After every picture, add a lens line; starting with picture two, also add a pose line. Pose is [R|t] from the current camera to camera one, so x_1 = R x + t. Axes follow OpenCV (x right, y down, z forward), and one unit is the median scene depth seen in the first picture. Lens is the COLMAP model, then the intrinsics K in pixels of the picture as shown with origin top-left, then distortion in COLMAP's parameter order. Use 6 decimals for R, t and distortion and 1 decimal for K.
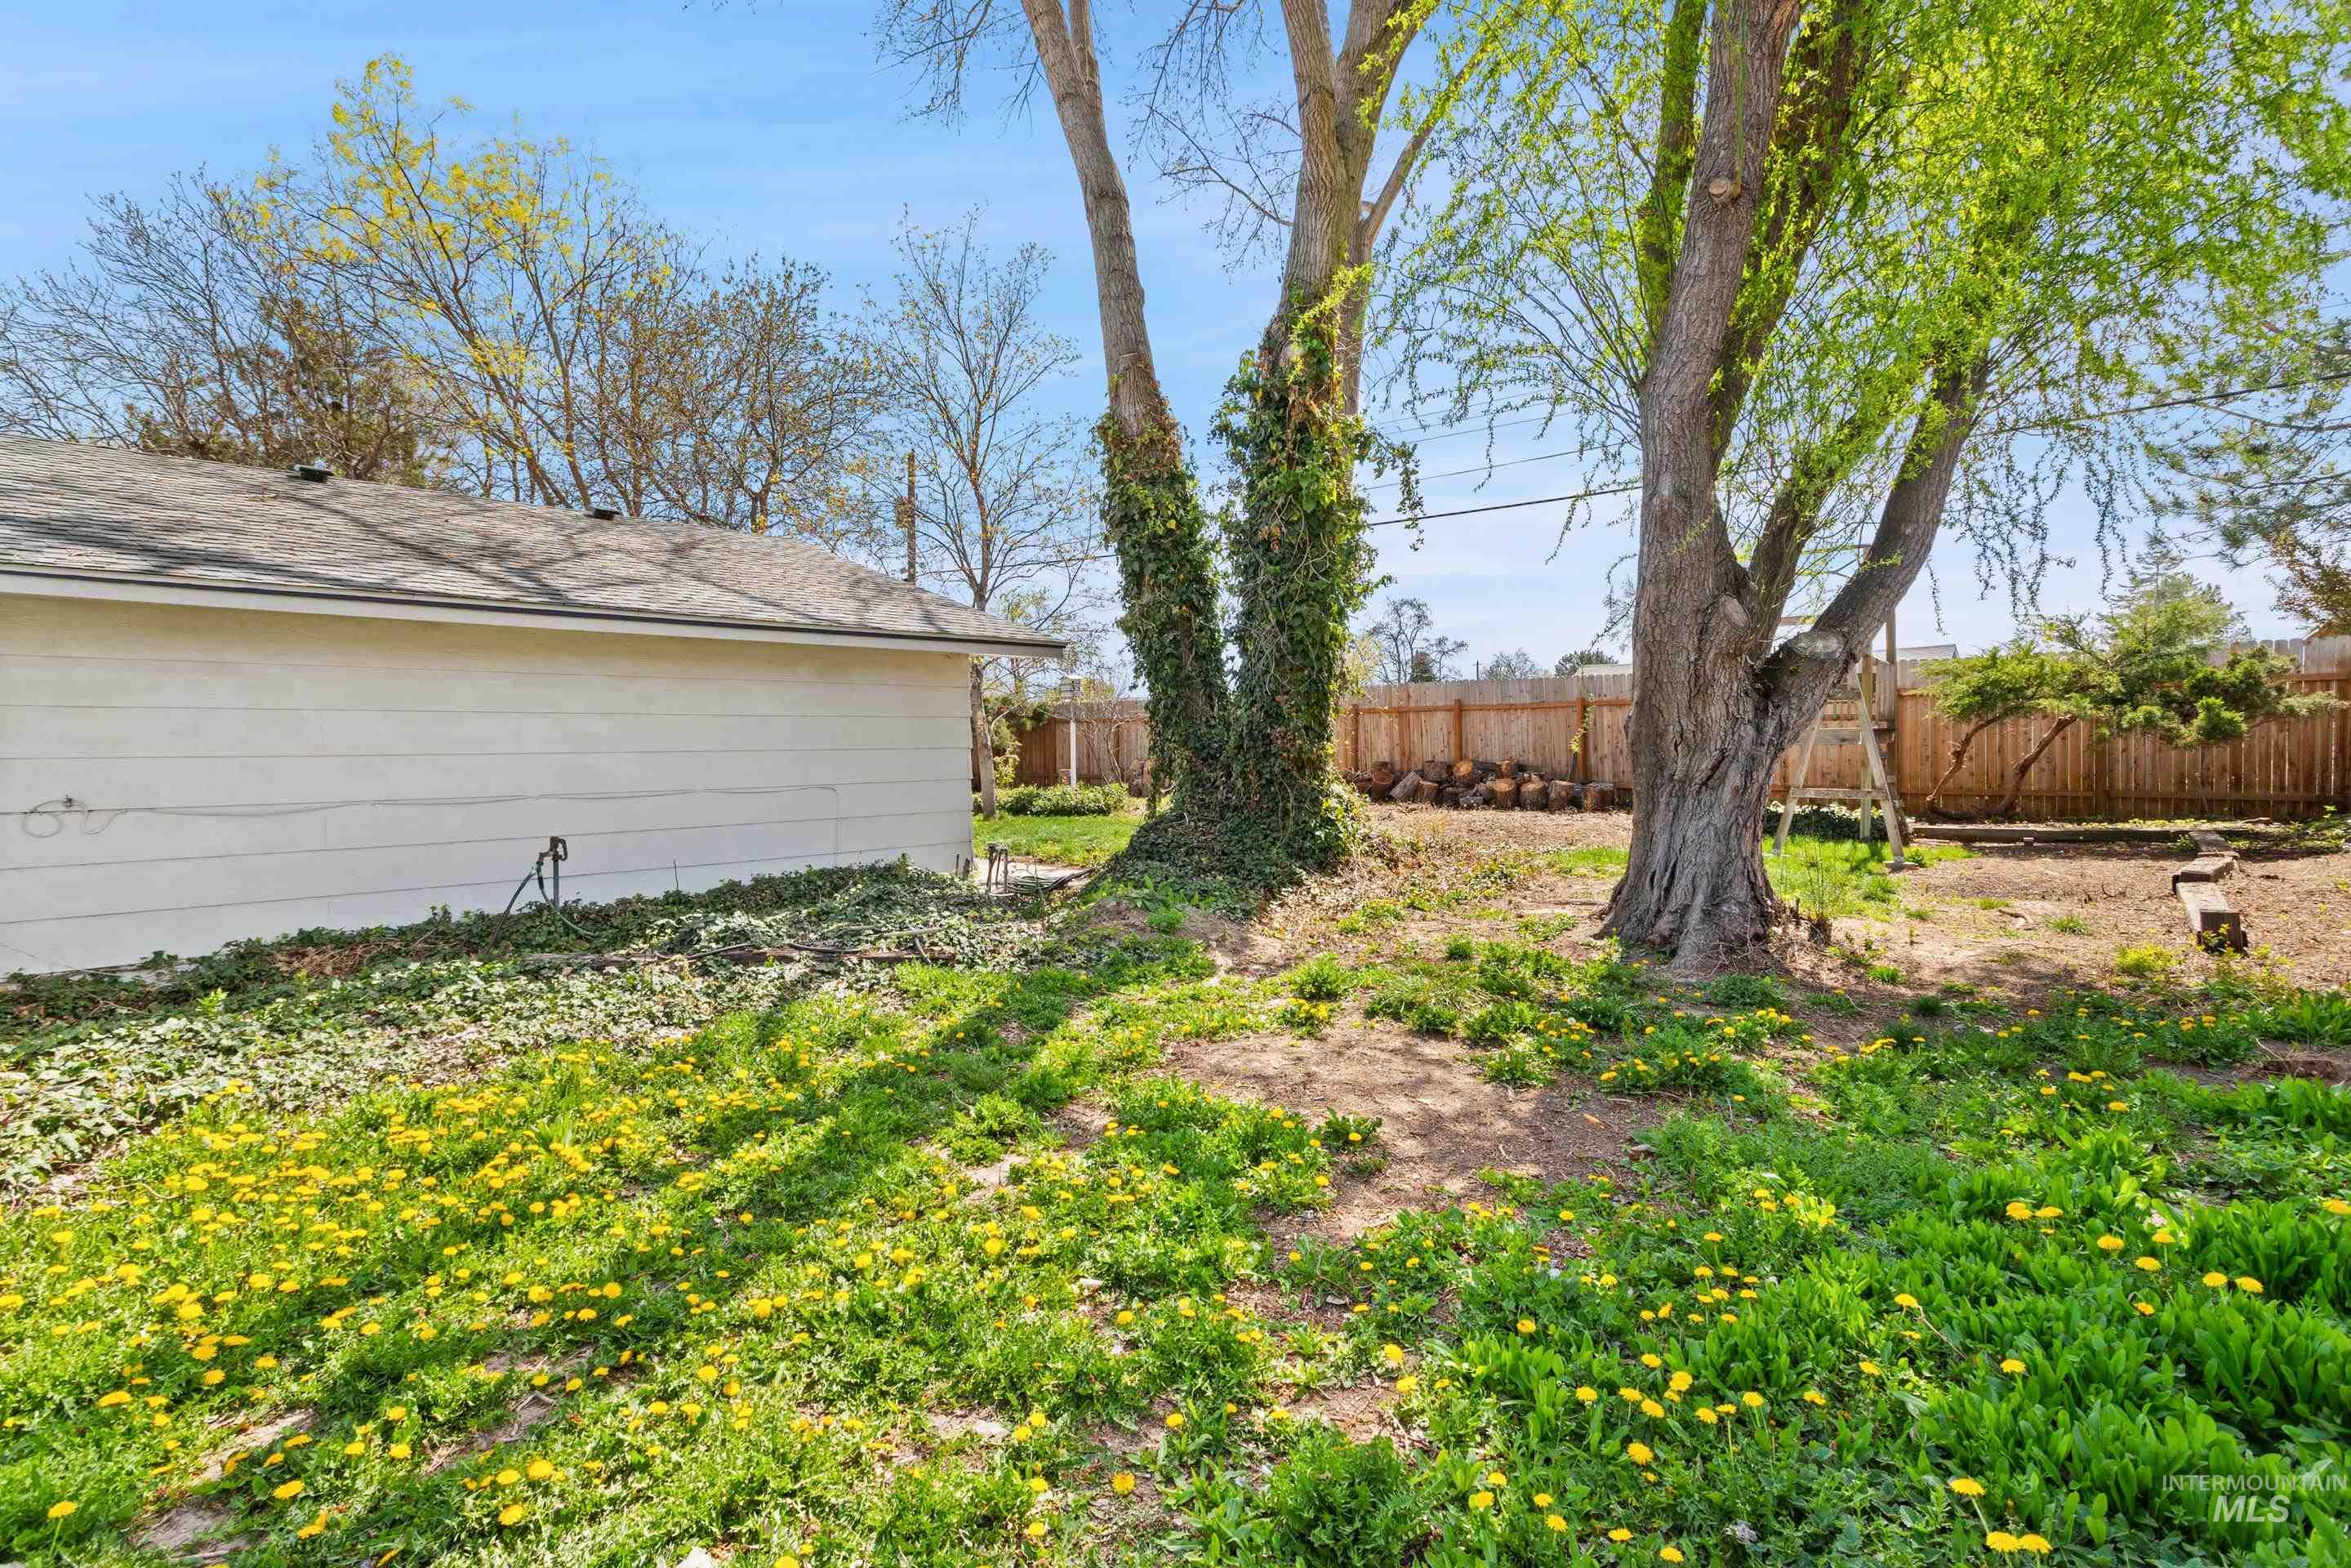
lens RADIAL K [[1122.9, 0, 1168.5], [0, 1122.9, 790.4], [0, 0, 1]] dist [0.003186, -0.000939]
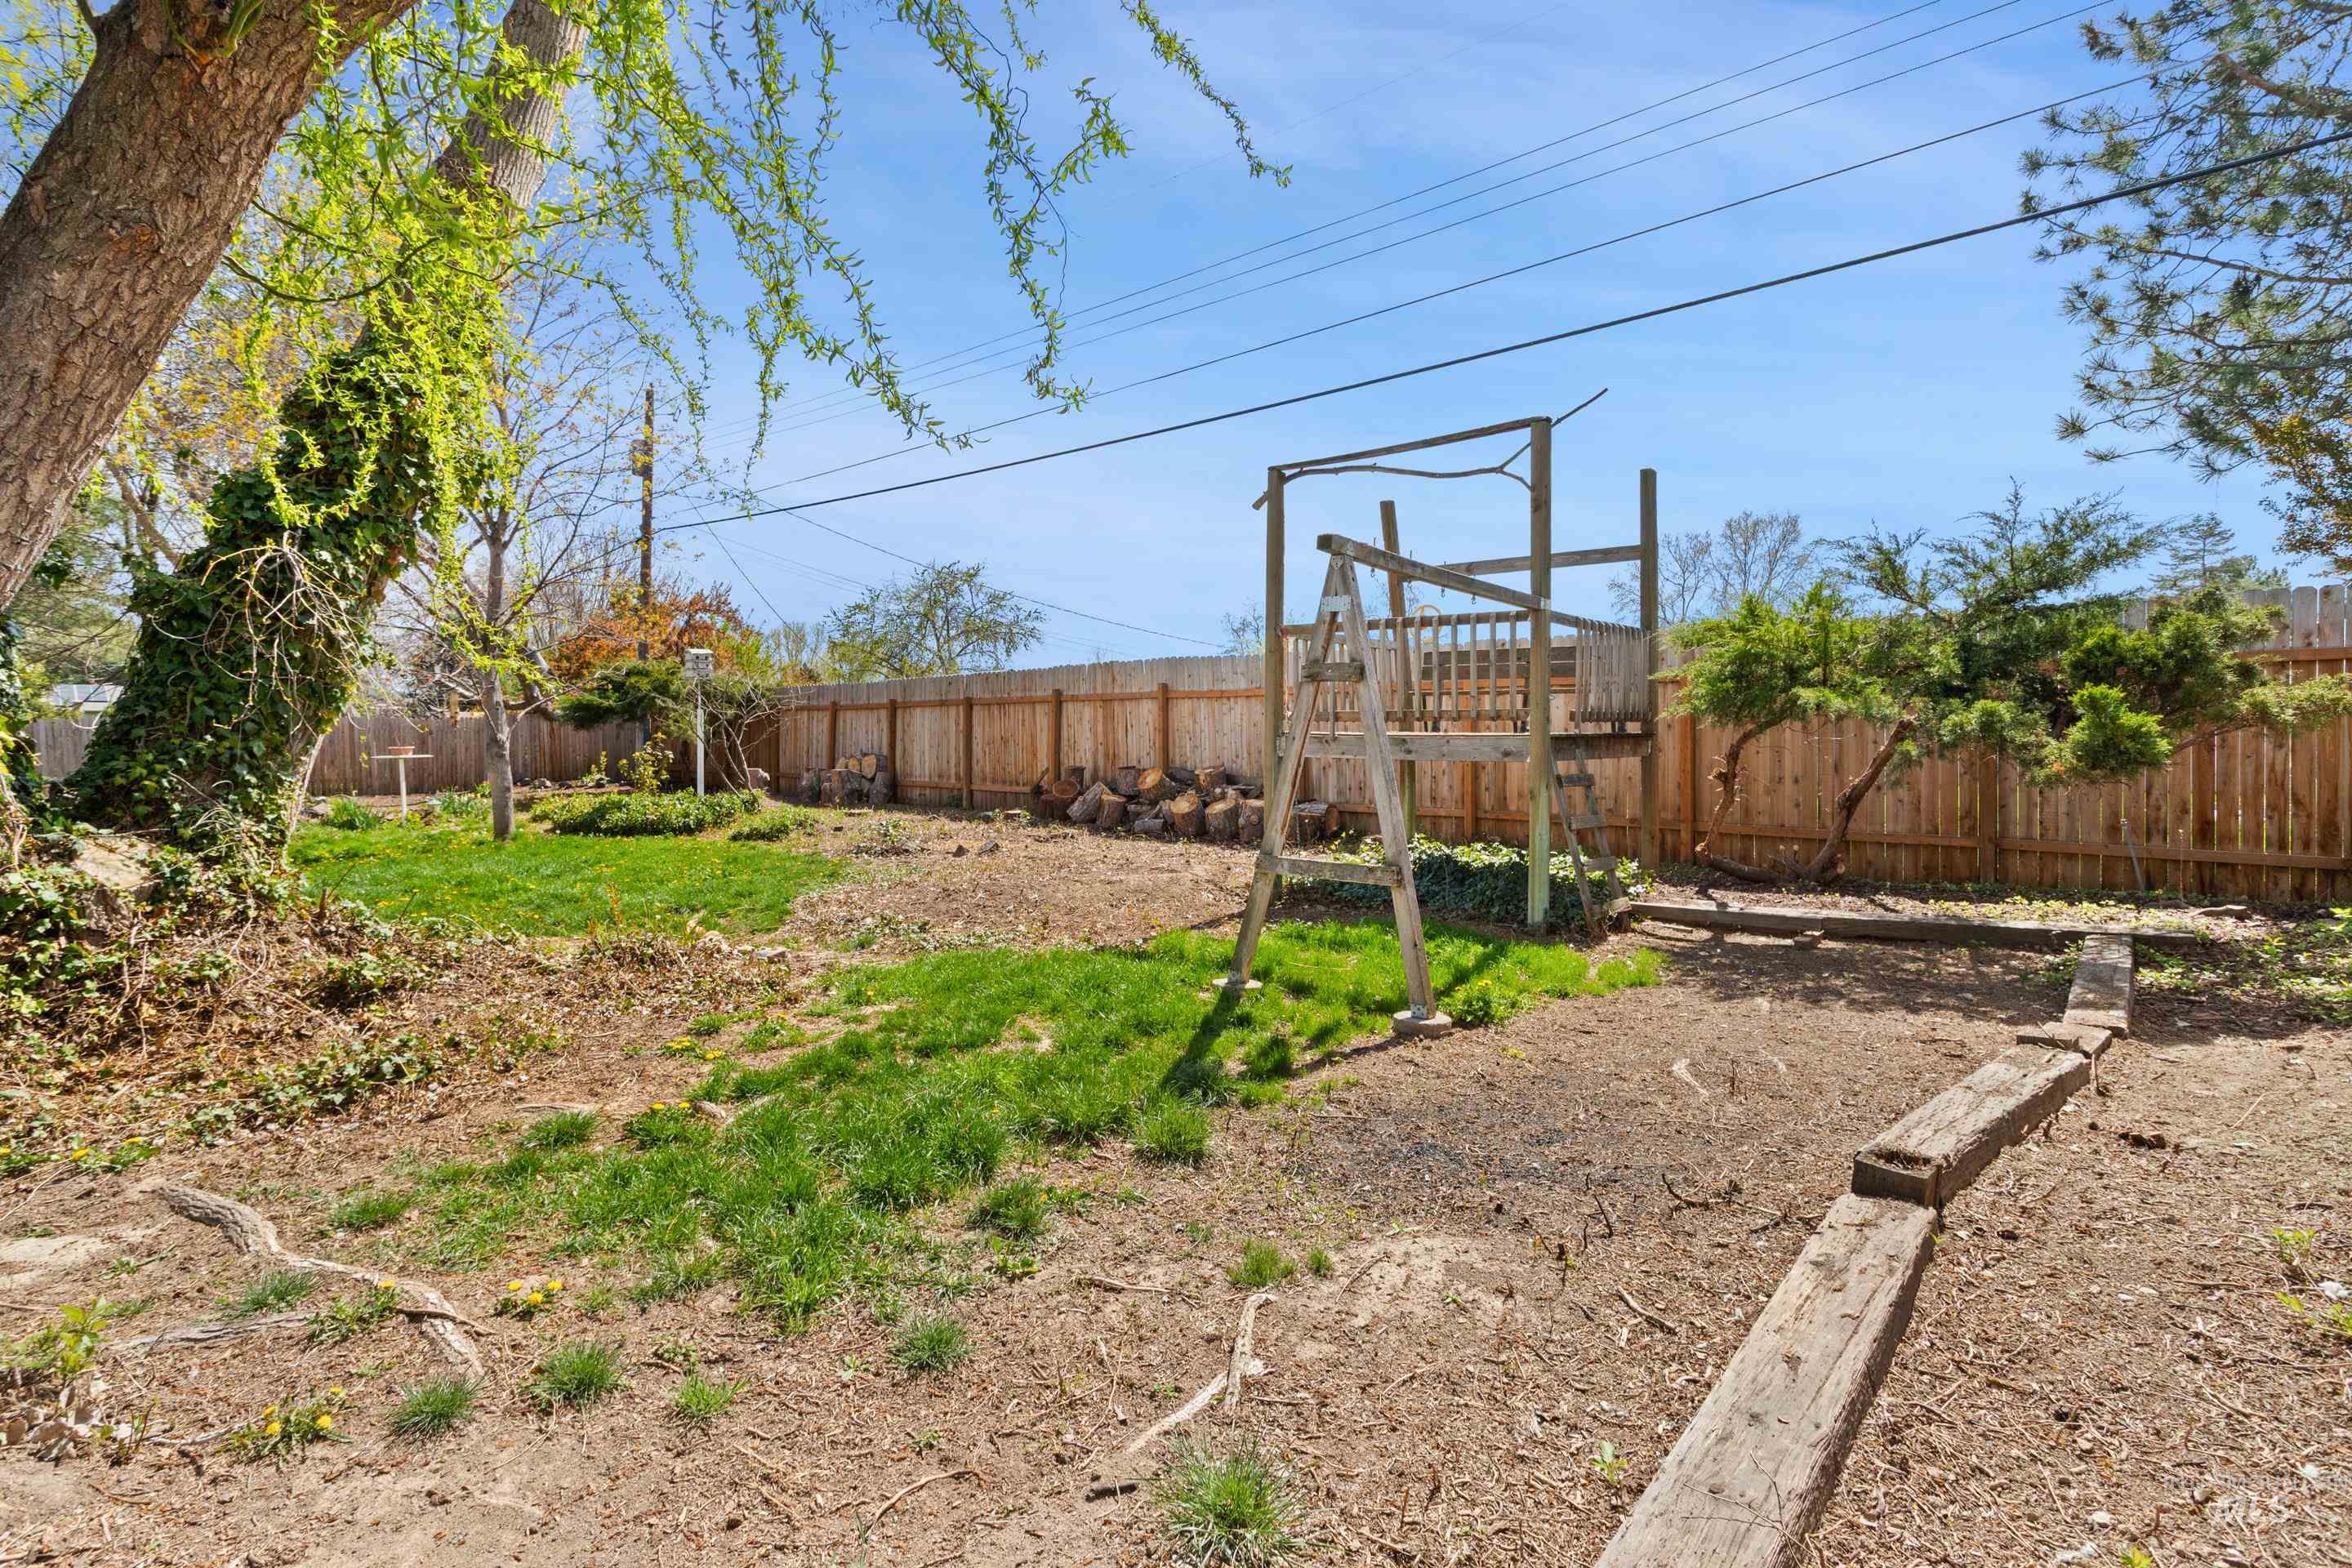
lens RADIAL K [[1123.3, 0, 1182.8], [0, 1123.3, 770.9], [0, 0, 1]] dist [0.003186, -0.000939]
pose [[0.999411, 0.012334, -0.032026, 0.506602], [-0.012526, 0.999905, -0.005800, -0.034209], [0.031951, 0.006198, 0.999470, 0.461369]]
